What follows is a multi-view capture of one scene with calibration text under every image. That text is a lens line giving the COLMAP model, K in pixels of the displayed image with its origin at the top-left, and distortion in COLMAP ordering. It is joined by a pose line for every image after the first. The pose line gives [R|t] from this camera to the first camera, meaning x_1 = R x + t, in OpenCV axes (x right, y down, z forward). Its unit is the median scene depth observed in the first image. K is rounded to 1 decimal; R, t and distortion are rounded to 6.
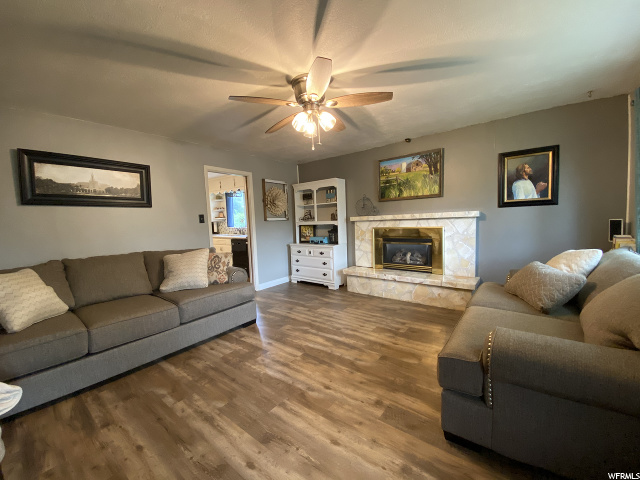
lens RADIAL K [[254.5, 0, 316.7], [0, 254.5, 237.3], [0, 0, 1]] dist [-0.010888, -0.003203]
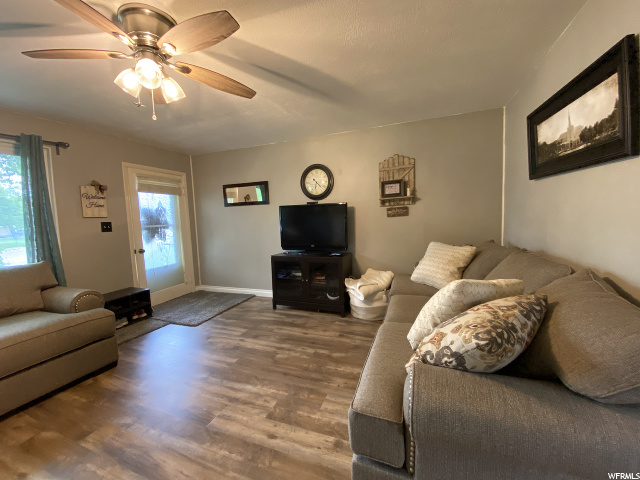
lens RADIAL K [[254.5, 0, 321.8], [0, 254.5, 241.6], [0, 0, 1]] dist [-0.010888, -0.003203]
pose [[-0.946171, 0.099609, -0.307960, -0.163928], [0.046284, 0.983328, 0.175854, -0.104149], [0.320342, 0.152134, -0.935006, 1.520664]]
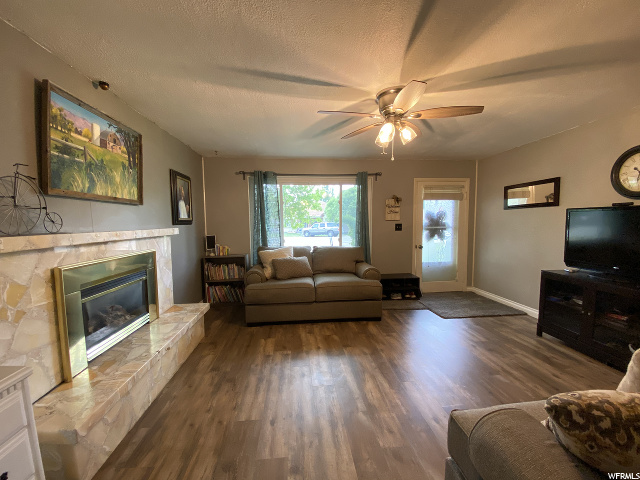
lens RADIAL K [[254.5, 0, 317.1], [0, 254.5, 238.9], [0, 0, 1]] dist [-0.010888, -0.003203]
pose [[-0.685083, 0.001261, 0.728464, -0.451988], [0.091109, 0.992295, 0.083966, -0.123467], [-0.722745, 0.123894, -0.679919, 1.623954]]
